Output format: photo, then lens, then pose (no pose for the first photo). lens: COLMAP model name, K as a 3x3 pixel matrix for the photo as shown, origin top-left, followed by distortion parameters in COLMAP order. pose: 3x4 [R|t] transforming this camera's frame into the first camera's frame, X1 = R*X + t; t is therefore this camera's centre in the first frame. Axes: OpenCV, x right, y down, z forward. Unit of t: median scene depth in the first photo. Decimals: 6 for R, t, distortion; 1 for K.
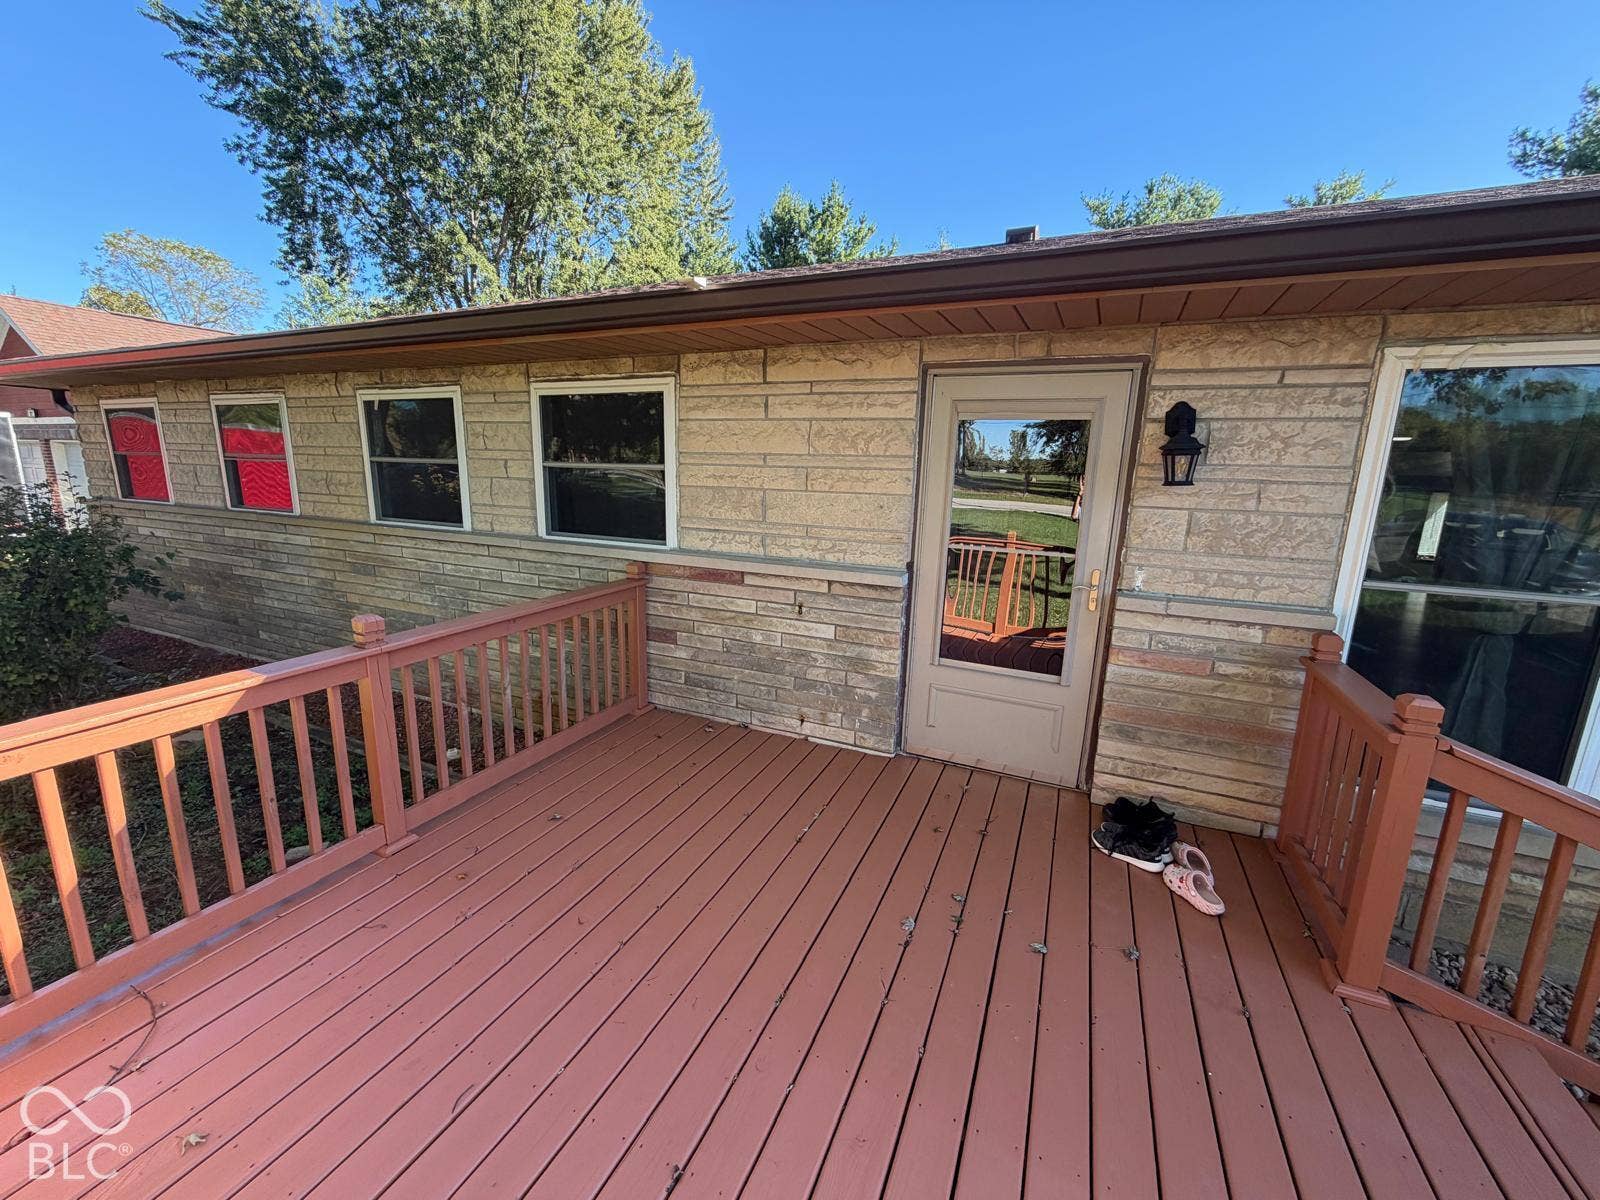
lens RADIAL K [[638.1, 0, 800.5], [0, 638.1, 596.9], [0, 0, 1]] dist [0.002427, 0.000014]
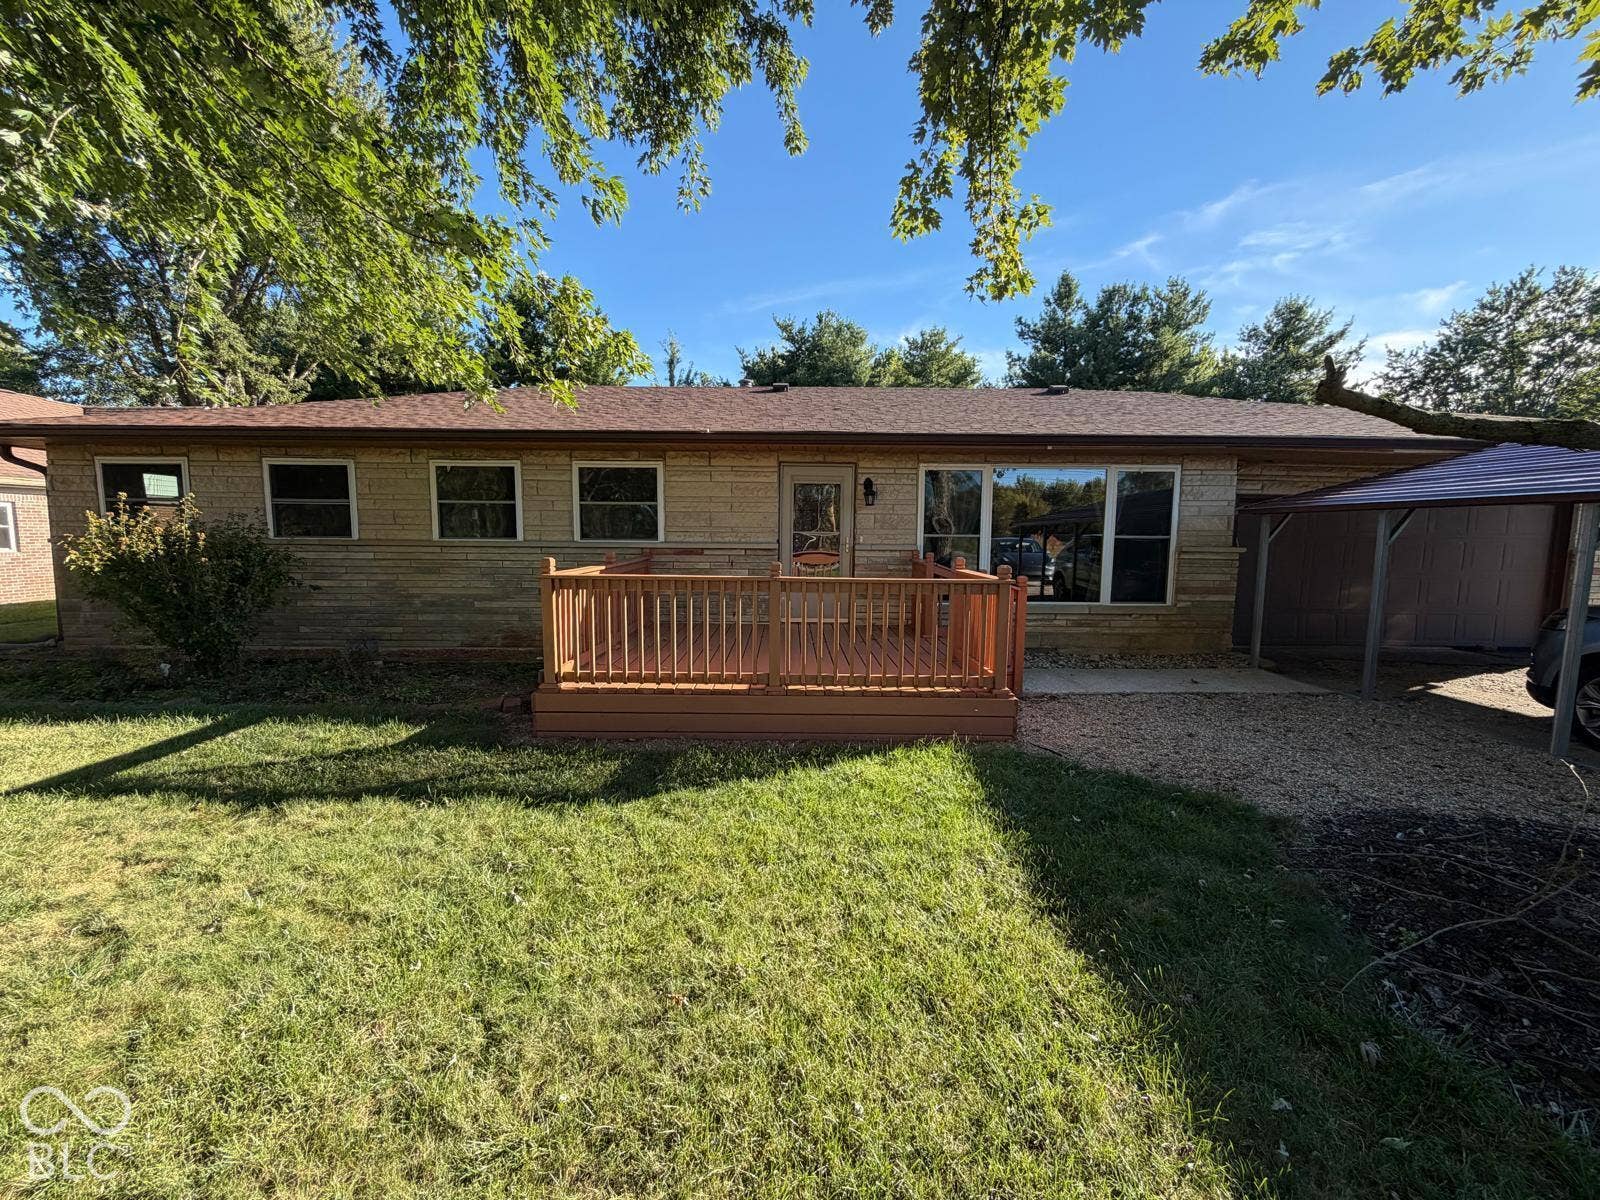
lens RADIAL K [[638.1, 0, 798.9], [0, 638.1, 602.1], [0, 0, 1]] dist [0.002427, 0.000014]
pose [[0.907063, -0.061920, 0.416417, -0.689996], [0.098507, 0.992883, -0.066933, 0.310247], [-0.409309, 0.101732, 0.906707, -1.072016]]
